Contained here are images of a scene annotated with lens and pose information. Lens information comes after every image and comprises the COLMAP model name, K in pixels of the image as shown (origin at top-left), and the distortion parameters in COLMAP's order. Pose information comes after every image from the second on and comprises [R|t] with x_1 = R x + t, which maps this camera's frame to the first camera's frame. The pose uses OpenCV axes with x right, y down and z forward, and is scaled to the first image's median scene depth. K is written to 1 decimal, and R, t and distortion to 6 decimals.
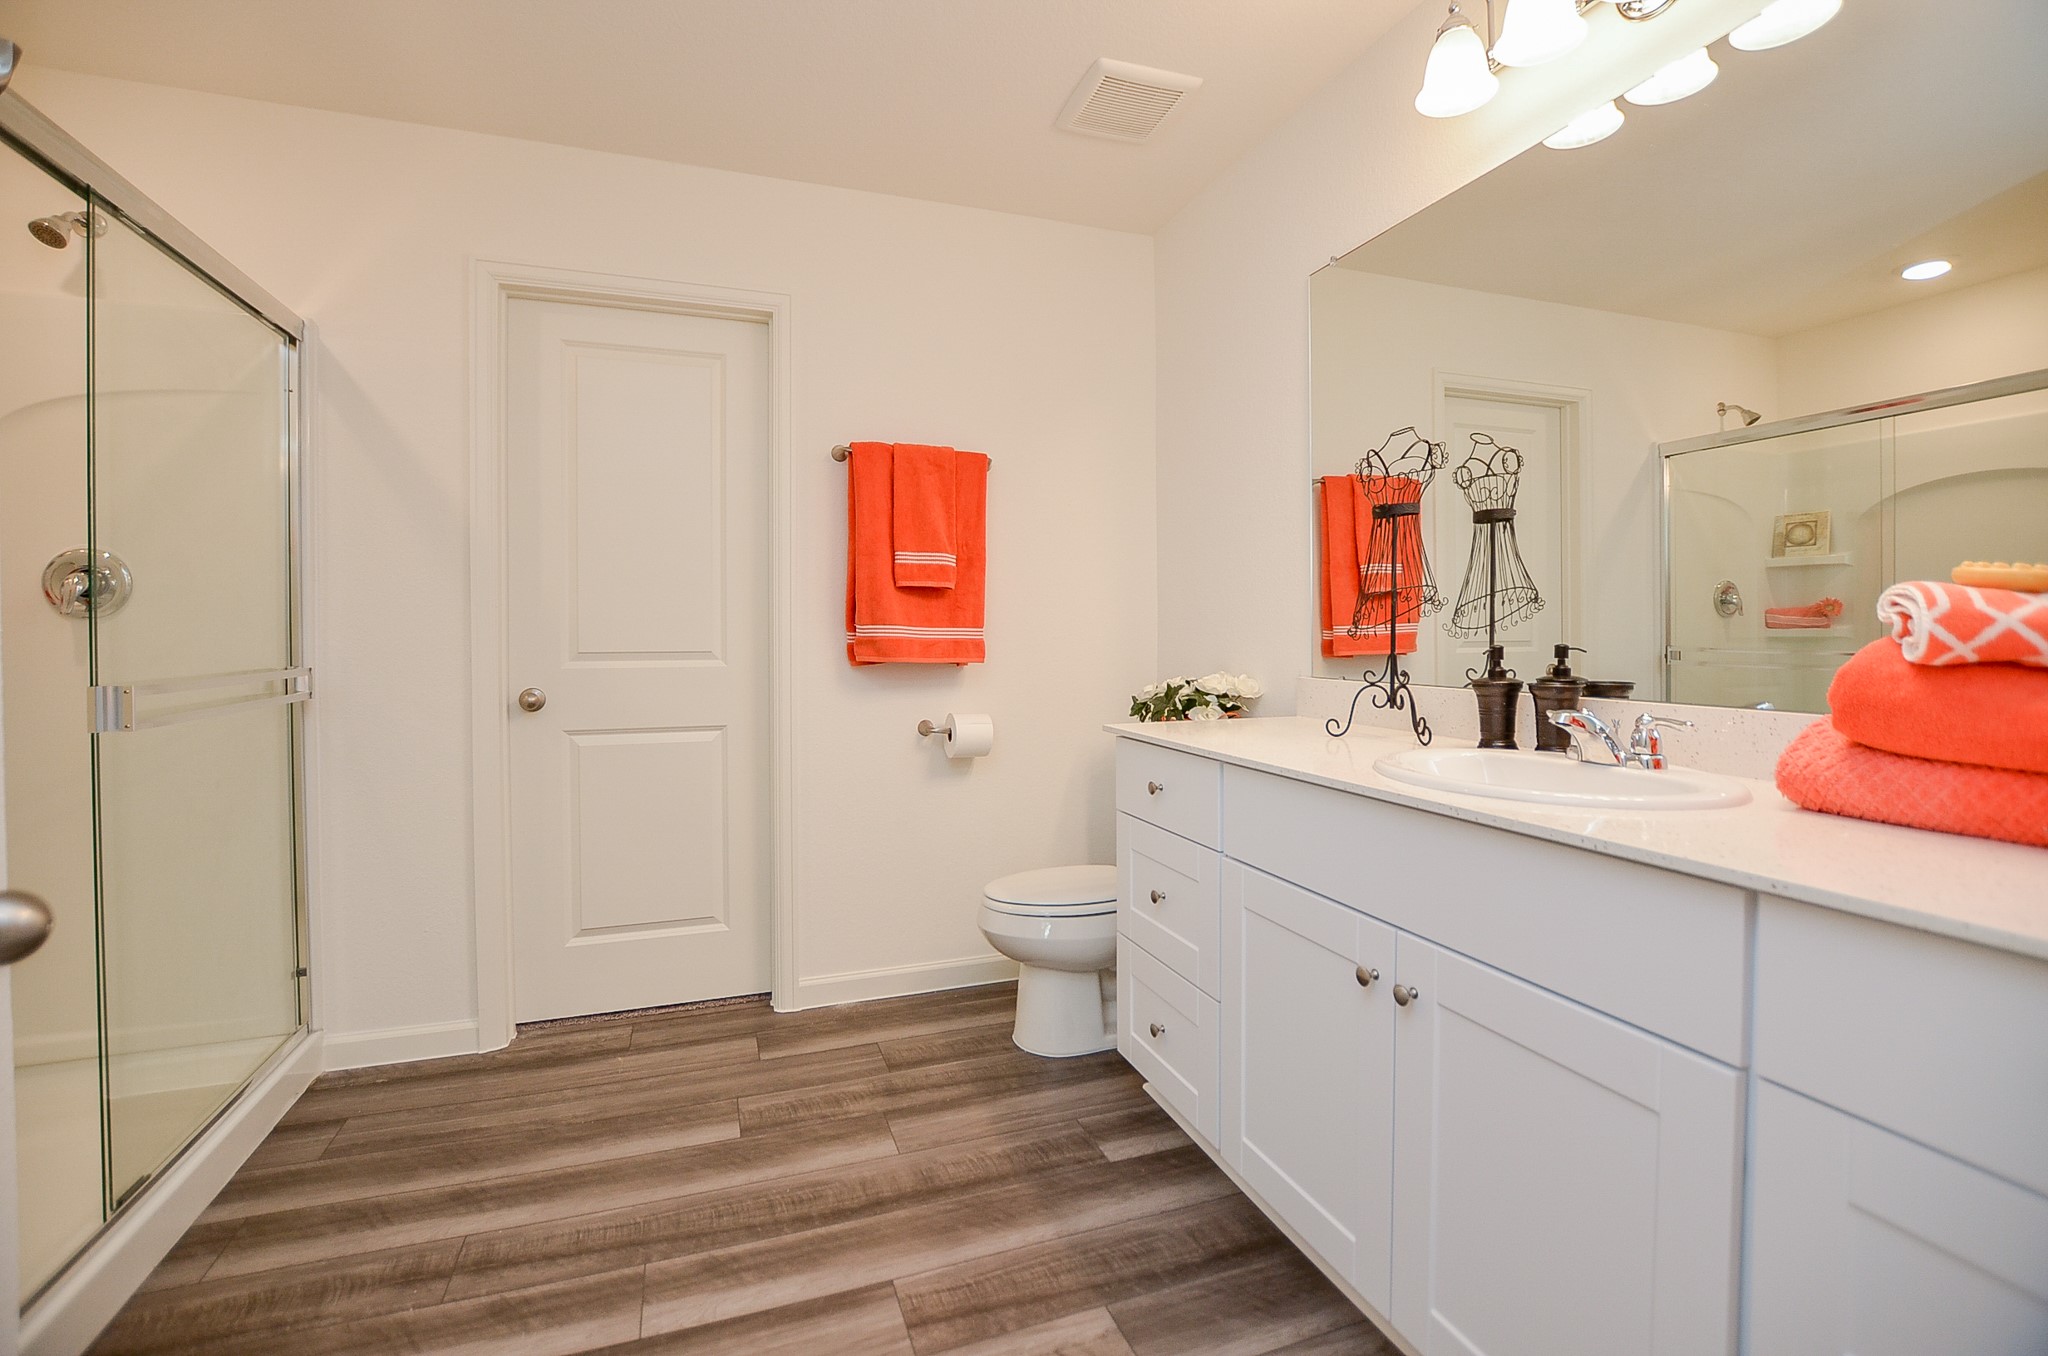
lens RADIAL K [[912.9, 0, 1020.4], [0, 912.9, 670.3], [0, 0, 1]] dist [-0.028850, 0.000852]
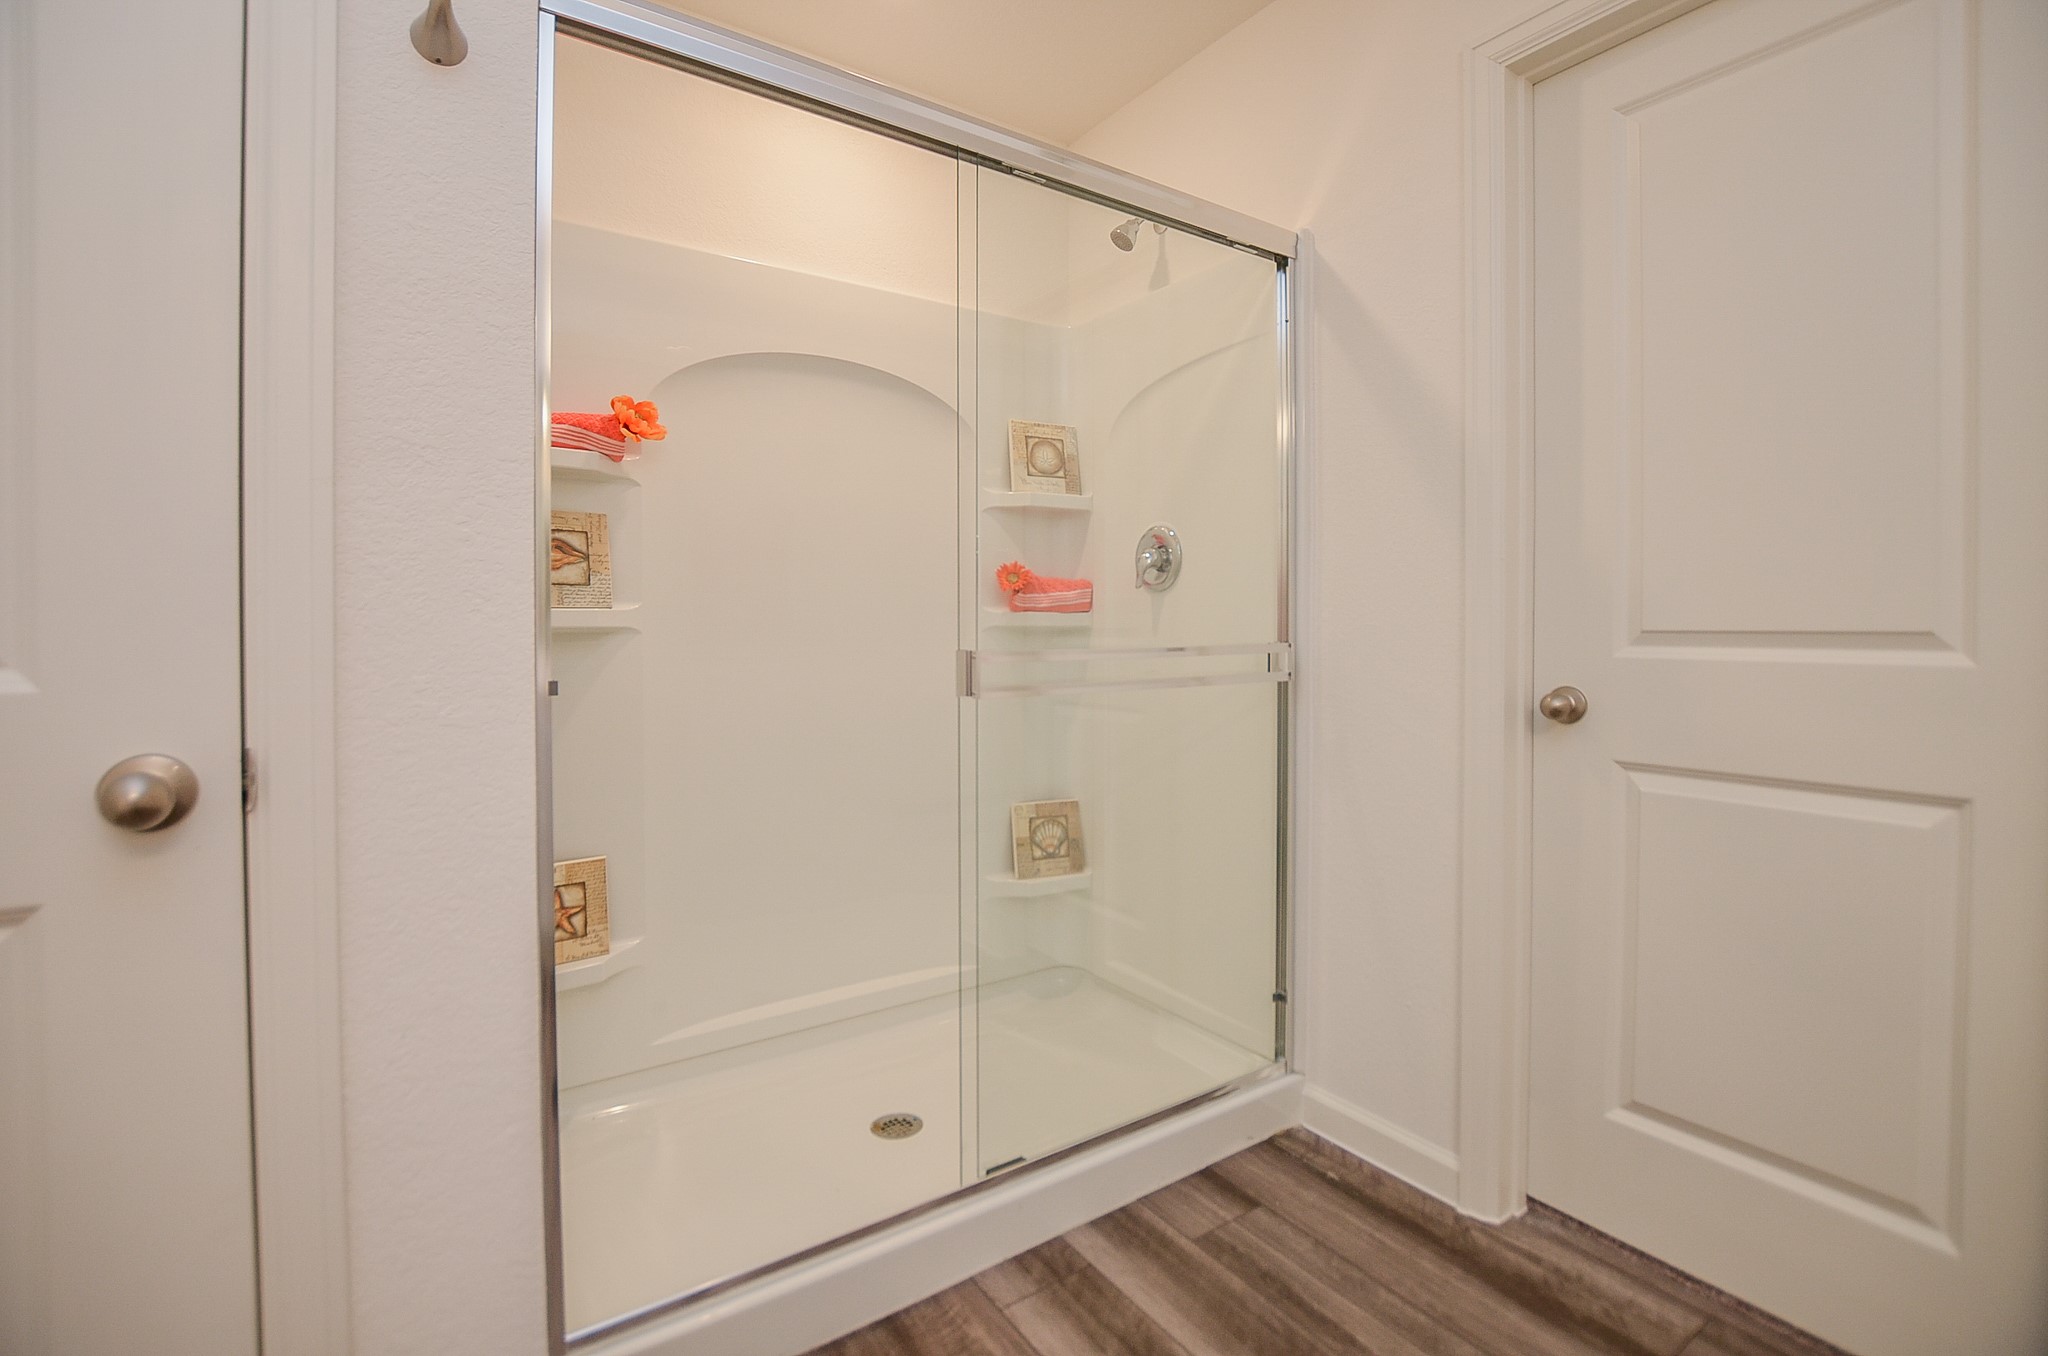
lens RADIAL K [[912.9, 0, 1026.5], [0, 912.9, 641.9], [0, 0, 1]] dist [-0.028850, 0.000852]
pose [[0.237465, 0.018627, -0.971217, -0.022049], [-0.031511, 0.999438, 0.011464, -0.007540], [0.970885, 0.027882, 0.237919, 0.542563]]
